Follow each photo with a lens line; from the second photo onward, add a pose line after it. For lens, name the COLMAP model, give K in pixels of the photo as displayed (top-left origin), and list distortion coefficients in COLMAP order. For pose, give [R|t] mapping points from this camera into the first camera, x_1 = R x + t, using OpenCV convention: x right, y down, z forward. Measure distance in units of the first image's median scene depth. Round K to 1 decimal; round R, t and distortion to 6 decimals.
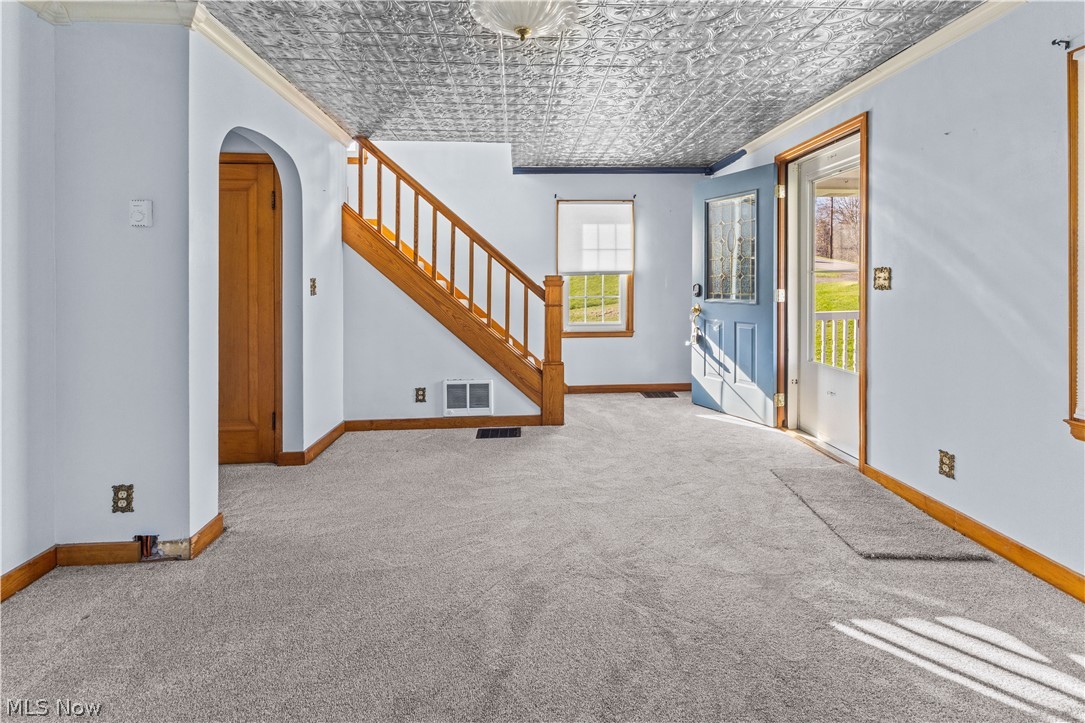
lens RADIAL K [[497.3, 0, 545.2], [0, 497.3, 297.0], [0, 0, 1]] dist [0.004177, 0.001199]
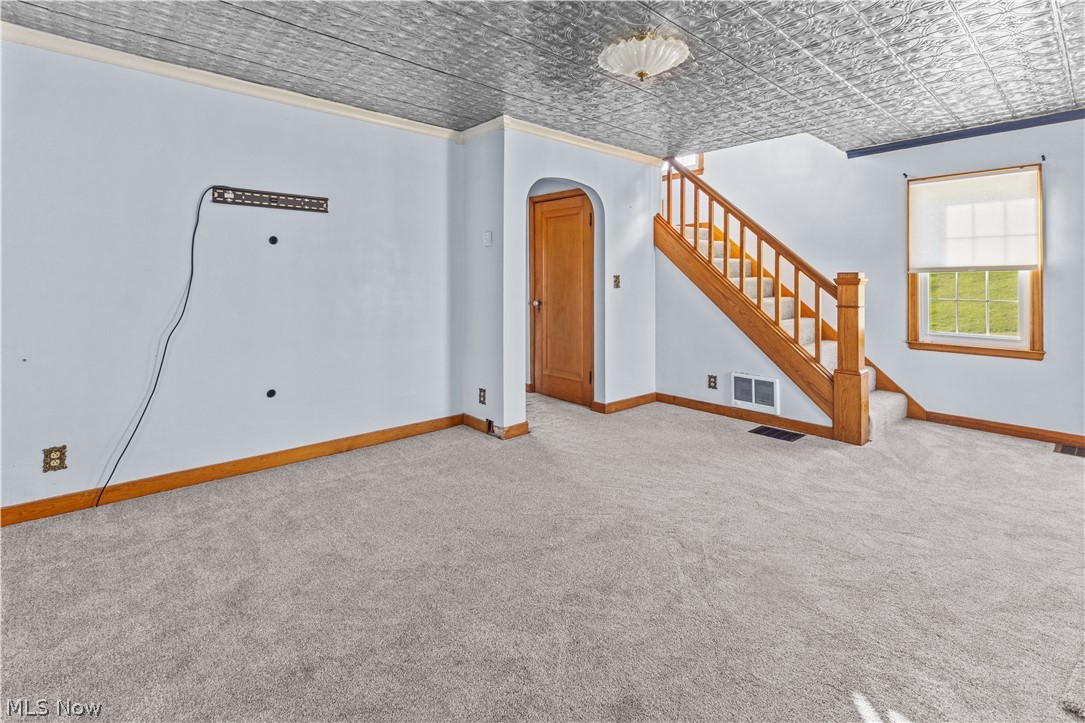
lens RADIAL K [[497.3, 0, 545.2], [0, 497.3, 297.0], [0, 0, 1]] dist [0.004177, 0.001199]
pose [[0.612965, 0.035368, -0.789318, 0.384326], [-0.031043, 0.999304, 0.020670, -0.001453], [0.789500, 0.011833, 0.613636, 0.034776]]
